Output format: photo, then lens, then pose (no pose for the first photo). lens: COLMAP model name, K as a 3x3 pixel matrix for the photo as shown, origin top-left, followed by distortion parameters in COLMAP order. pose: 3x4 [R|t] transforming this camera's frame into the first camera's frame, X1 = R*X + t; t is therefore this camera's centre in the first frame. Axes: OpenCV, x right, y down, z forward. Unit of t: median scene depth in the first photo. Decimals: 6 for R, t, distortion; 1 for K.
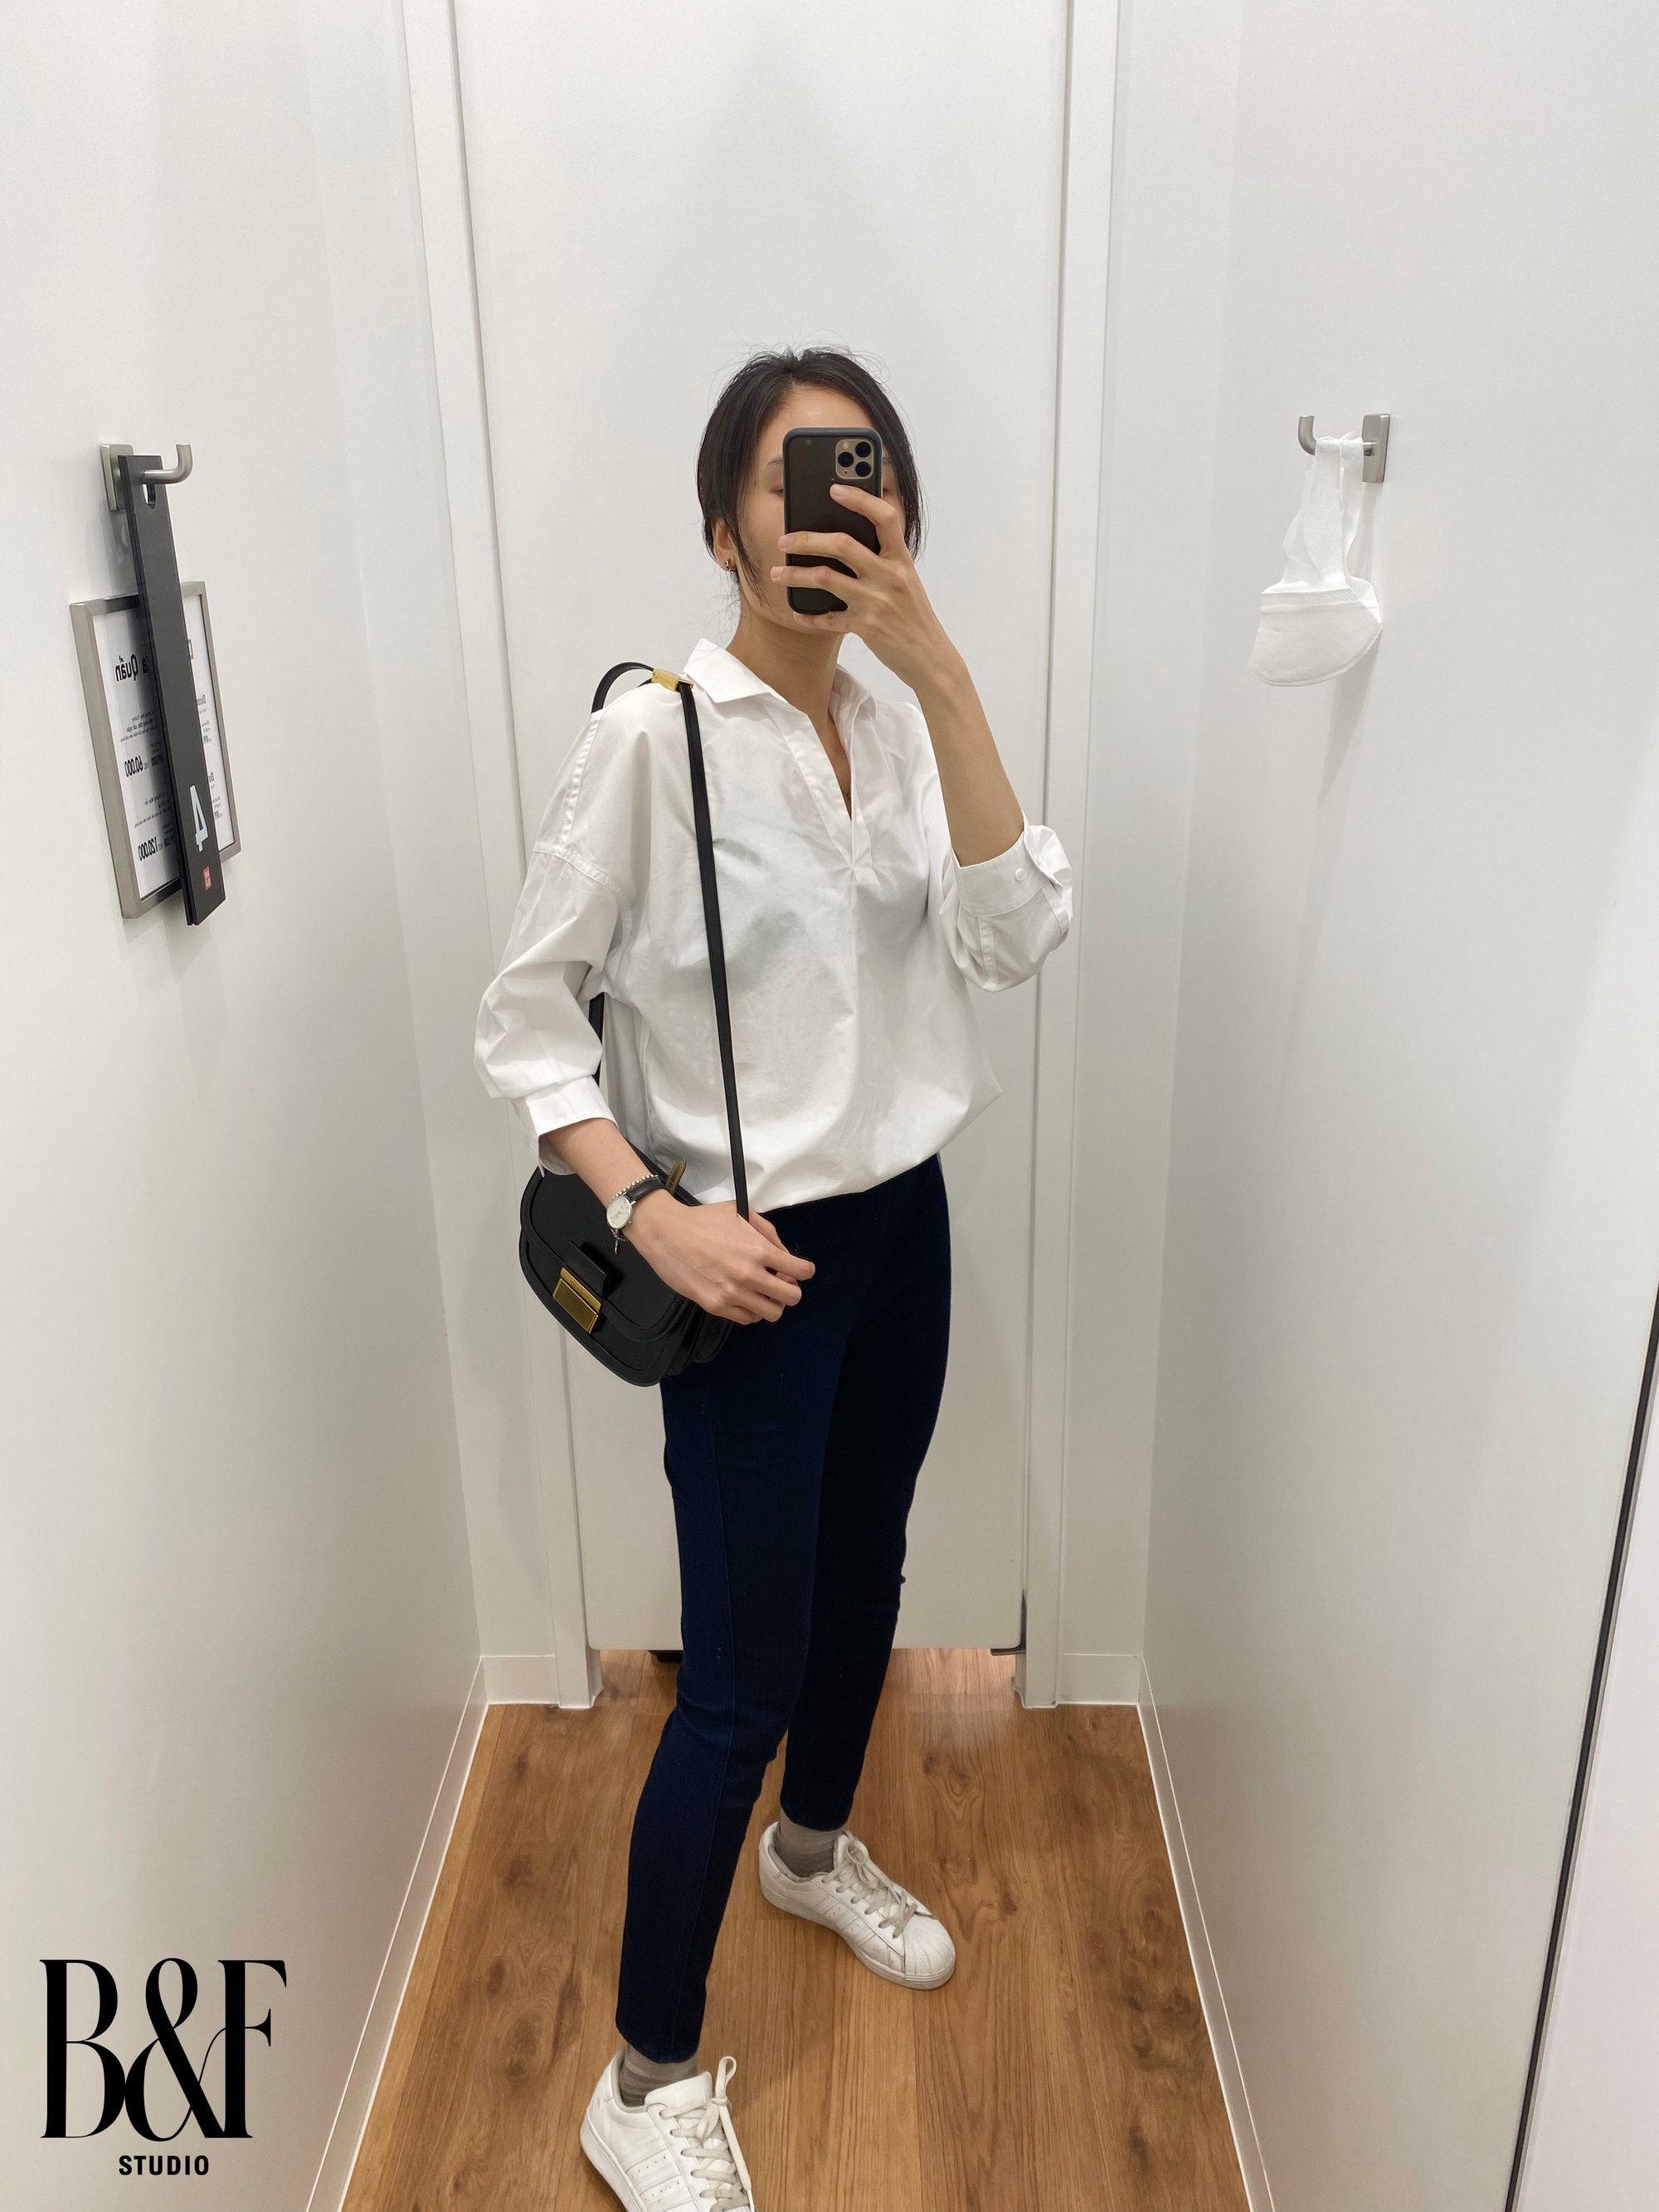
lens RADIAL K [[1742.9, 0, 821.8], [0, 1742.9, 1103.0], [0, 0, 1]] dist [-0.002860, 0.004508]
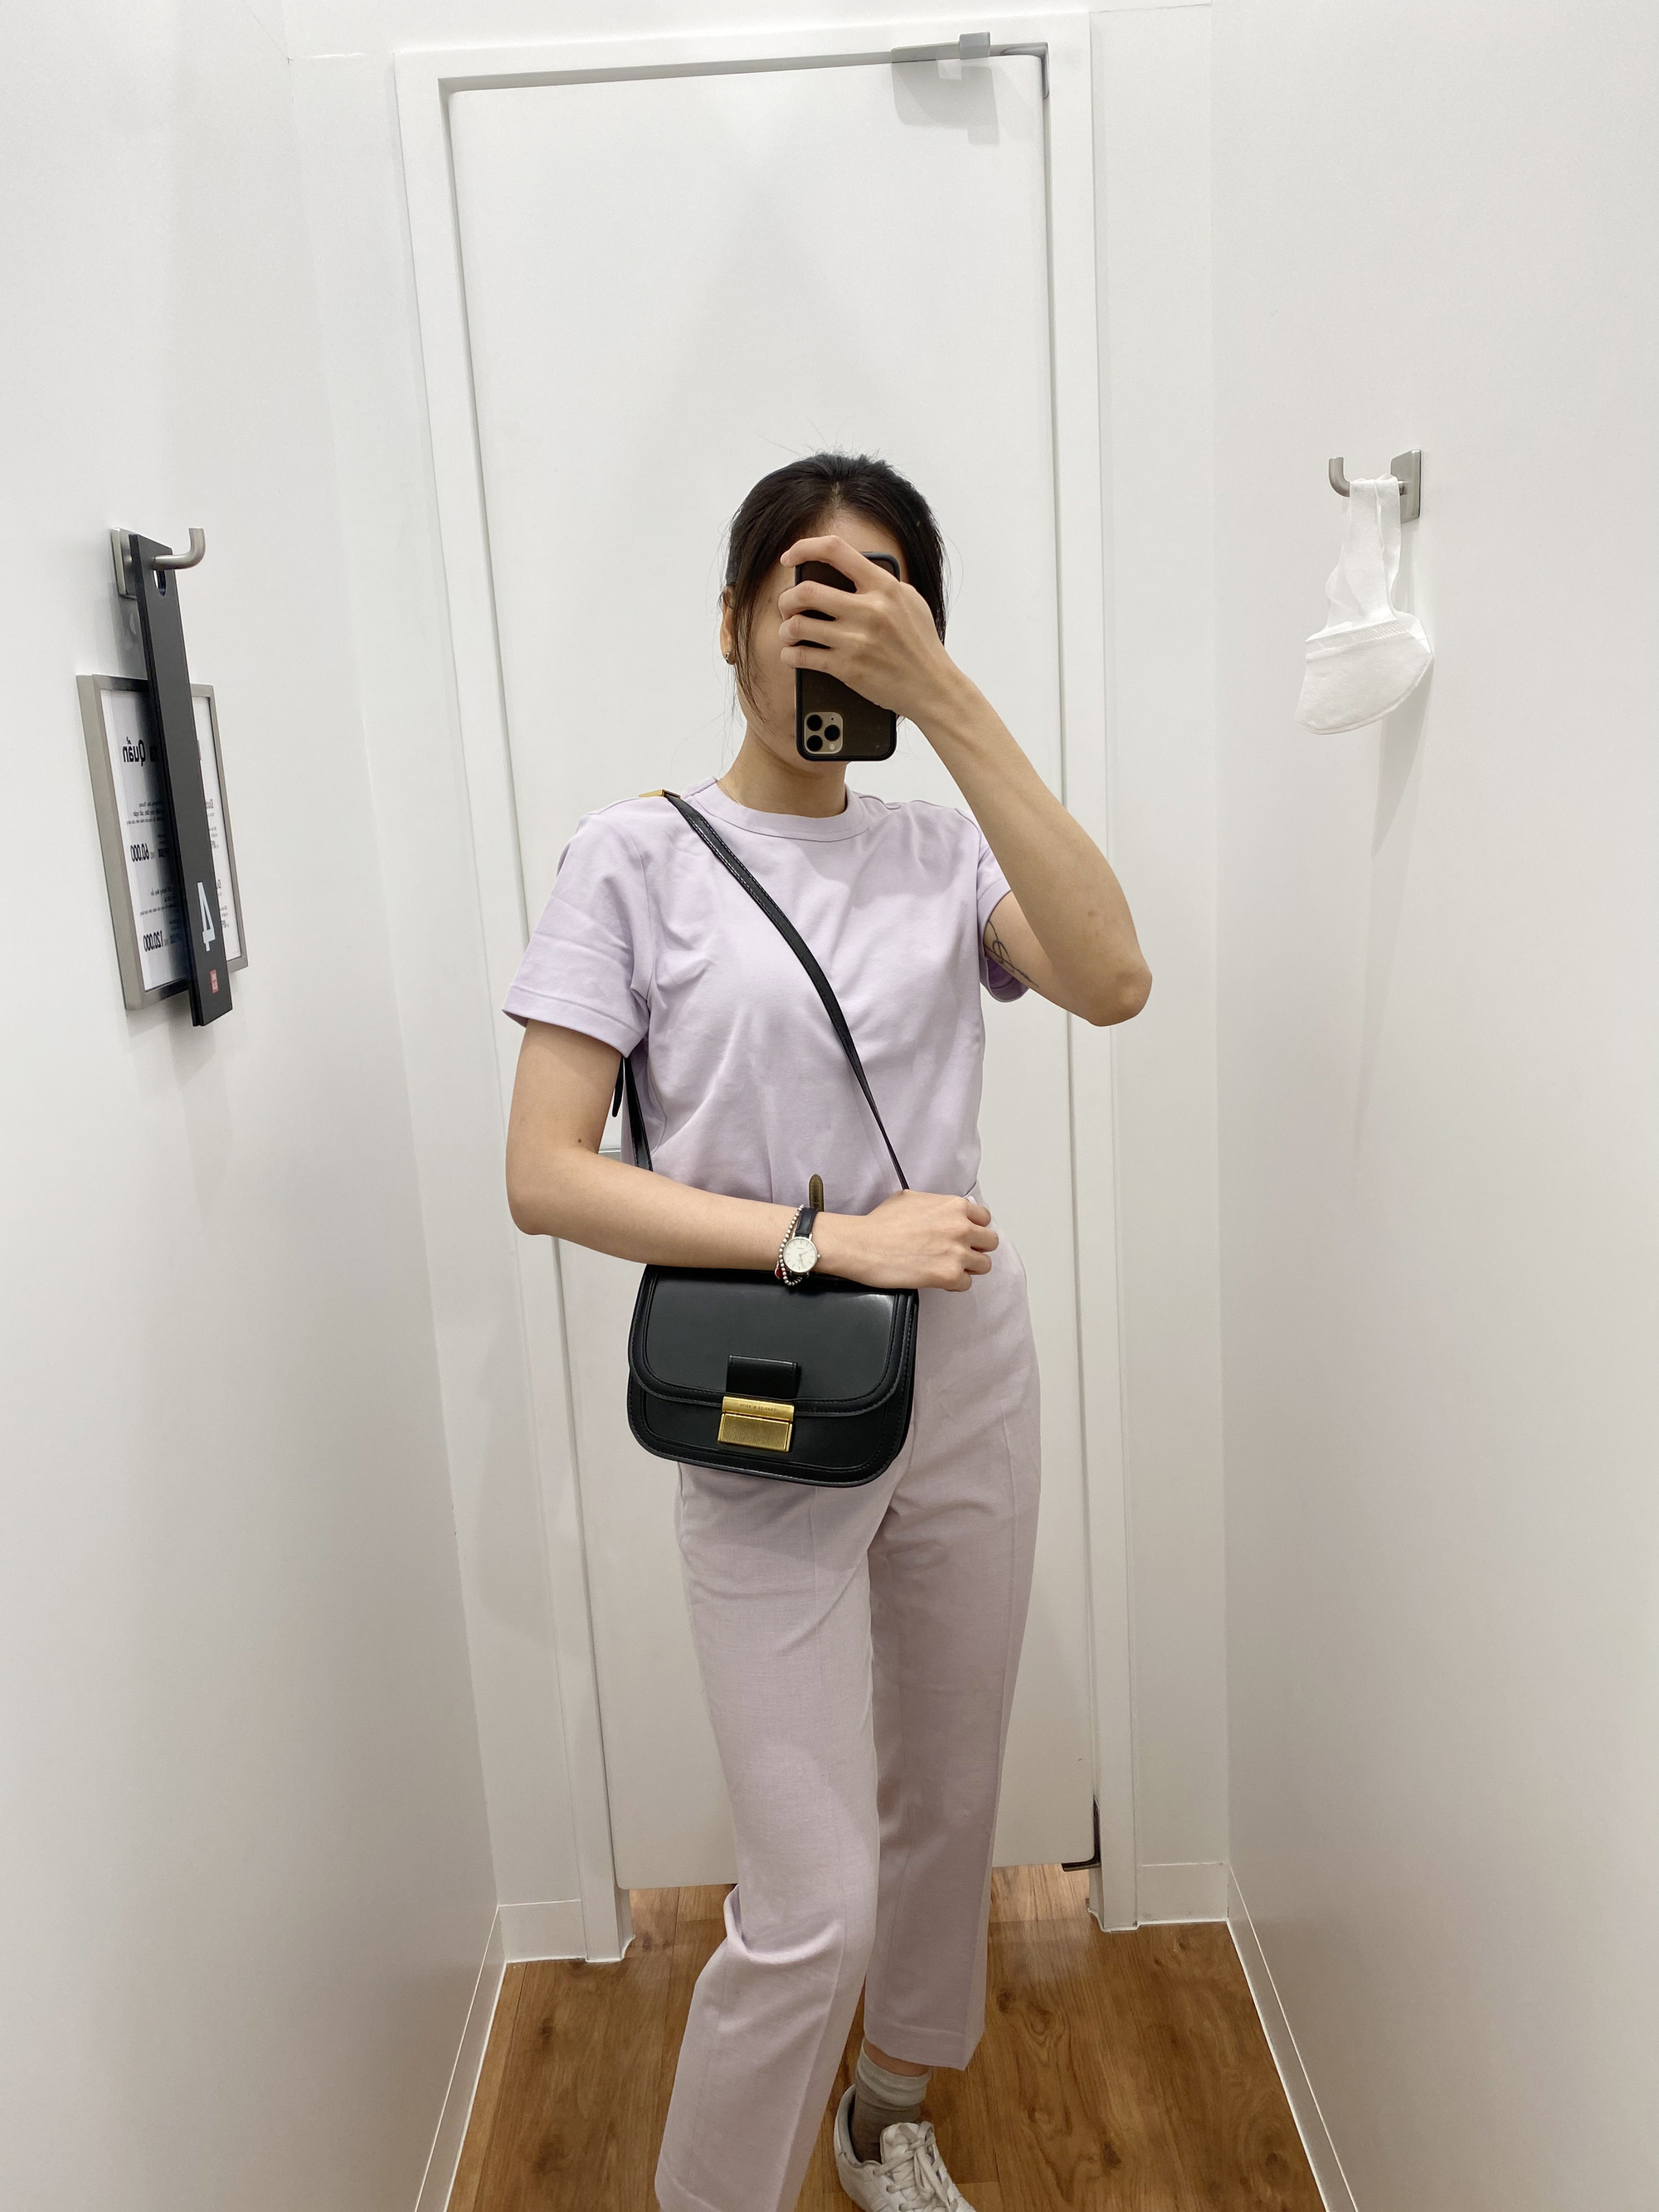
lens RADIAL K [[1731.9, 0, 837.6], [0, 1731.9, 1101.8], [0, 0, 1]] dist [0.006939, -0.002270]
pose [[0.998566, -0.044967, 0.029038, -0.033577], [0.049010, 0.986192, -0.158186, 0.070486], [-0.021524, 0.159382, 0.986982, 0.056894]]
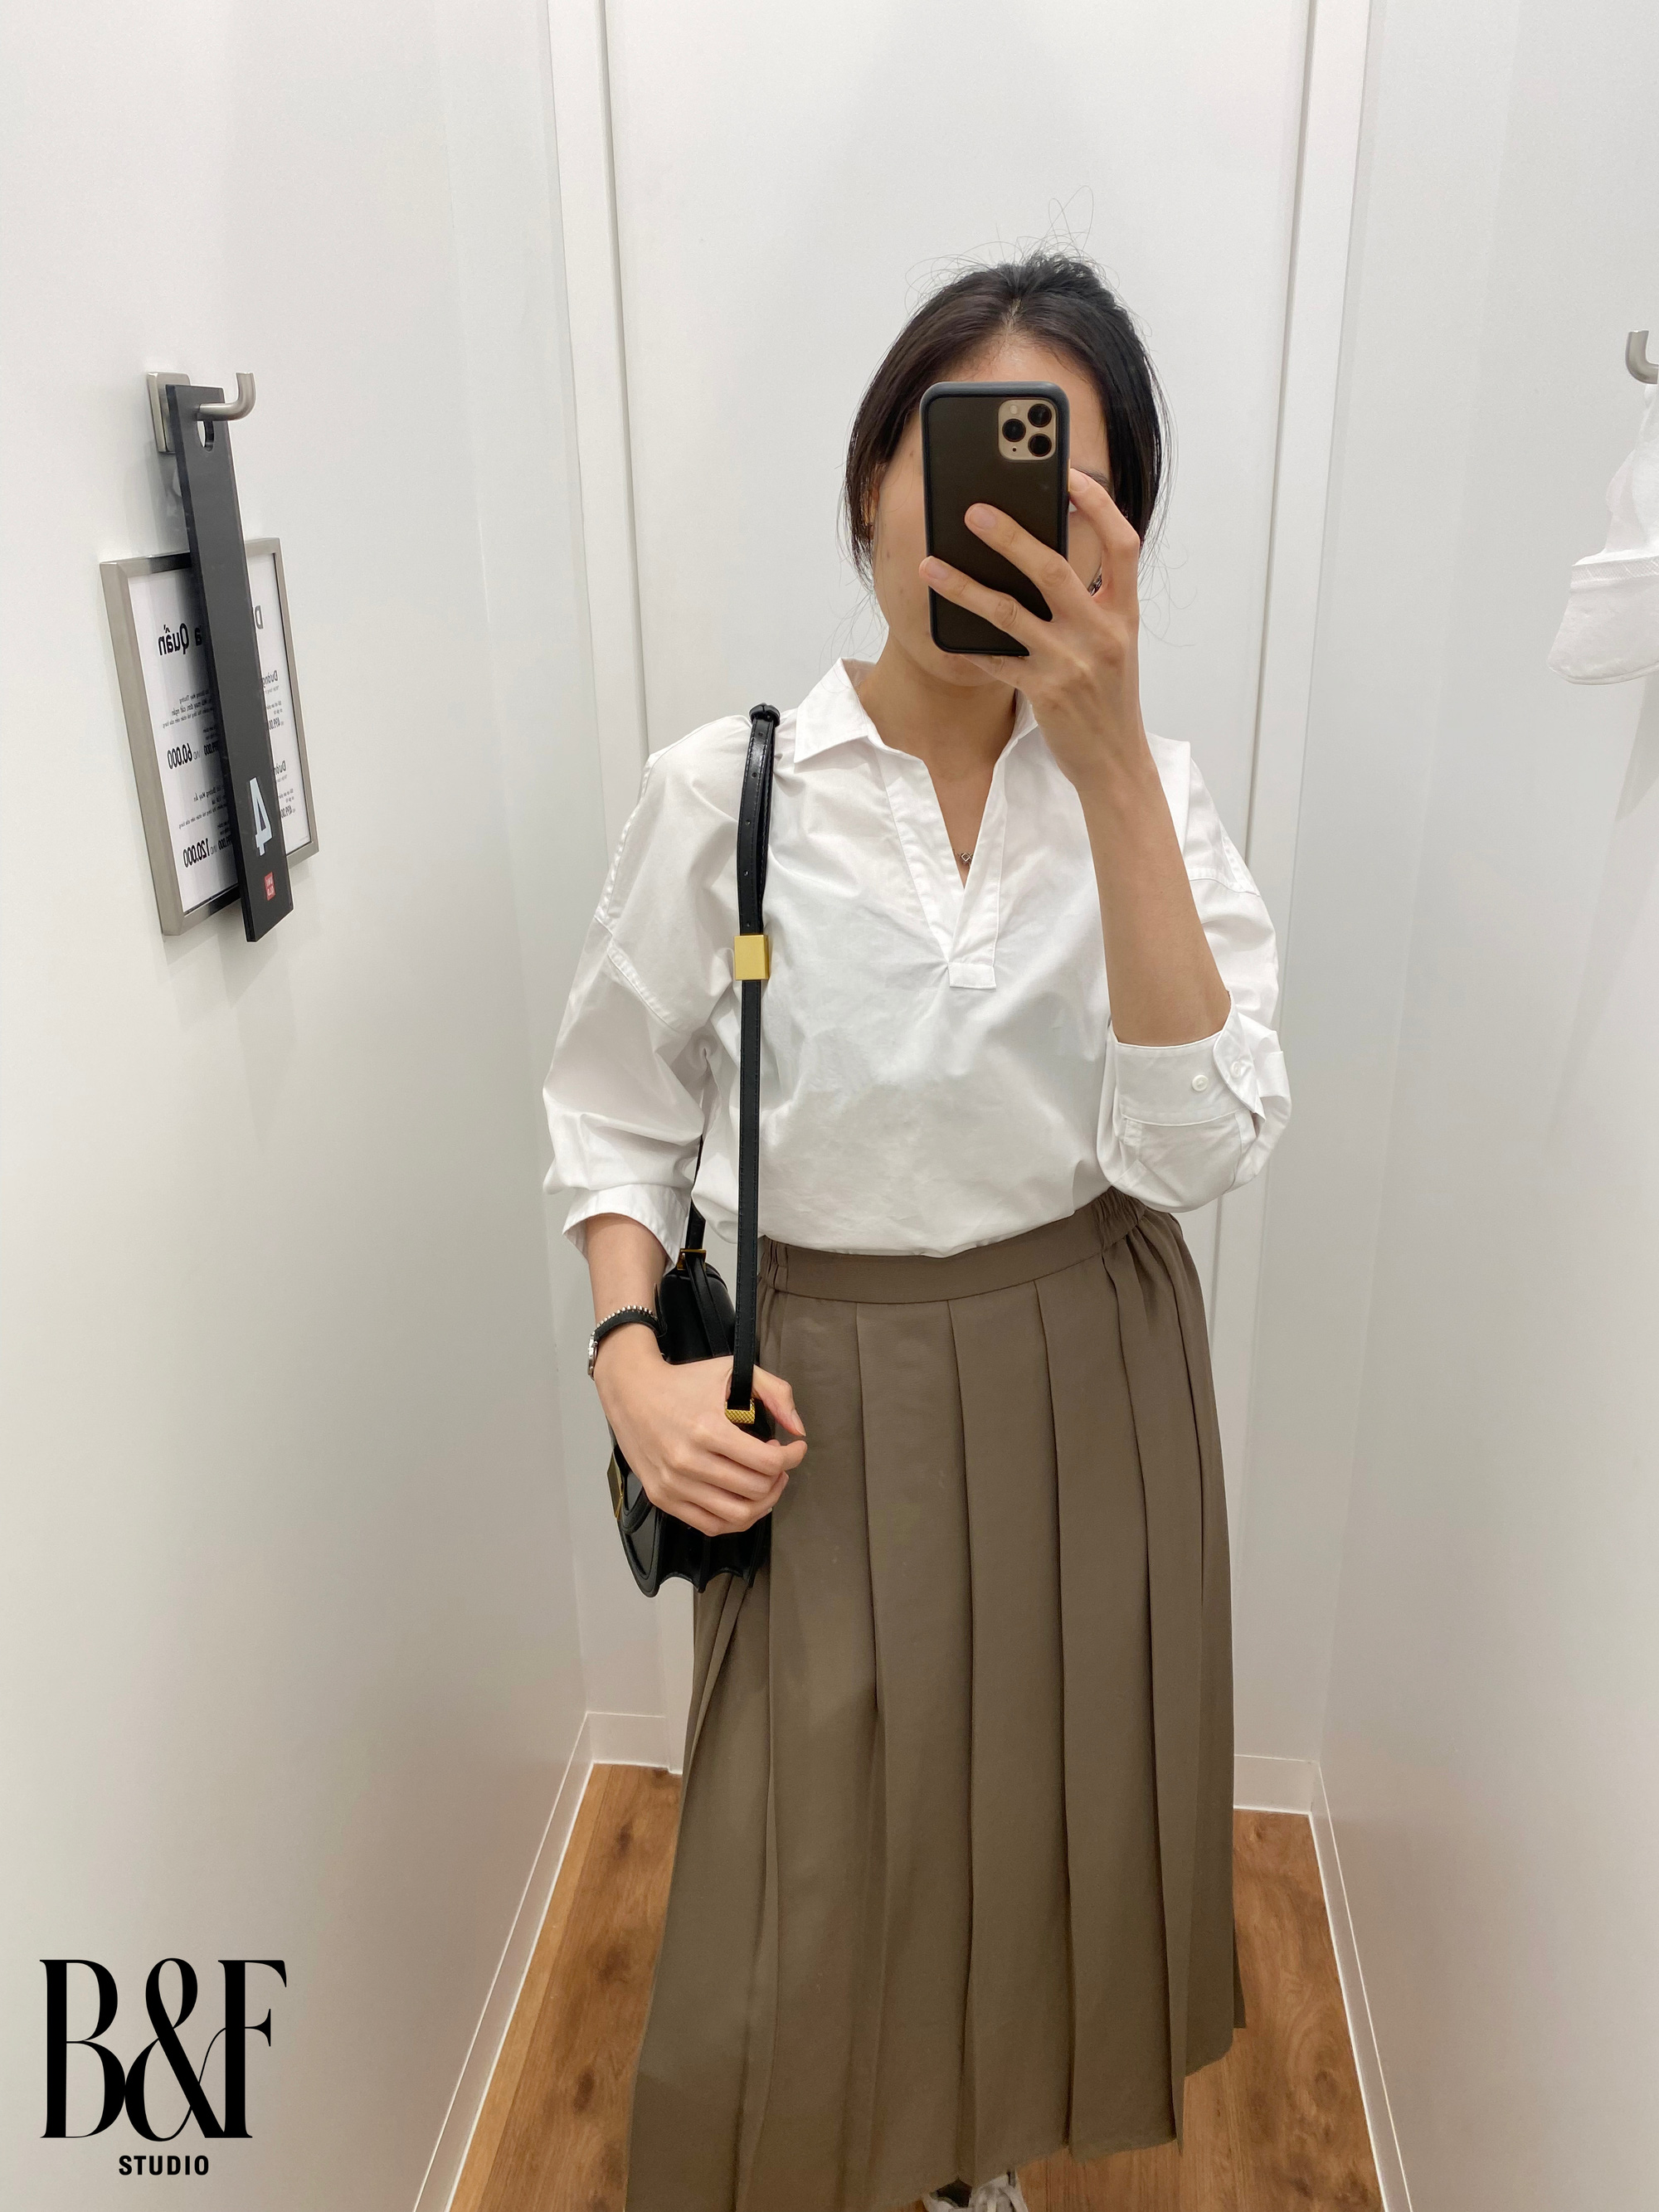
lens RADIAL K [[1730.9, 0, 818.5], [0, 1730.9, 1102.3], [0, 0, 1]] dist [-0.000129, 0.012215]
pose [[0.995411, 0.034737, -0.089169, -0.002892], [-0.033070, 0.999251, 0.020098, -0.034225], [0.089800, -0.017057, 0.995814, 0.121973]]
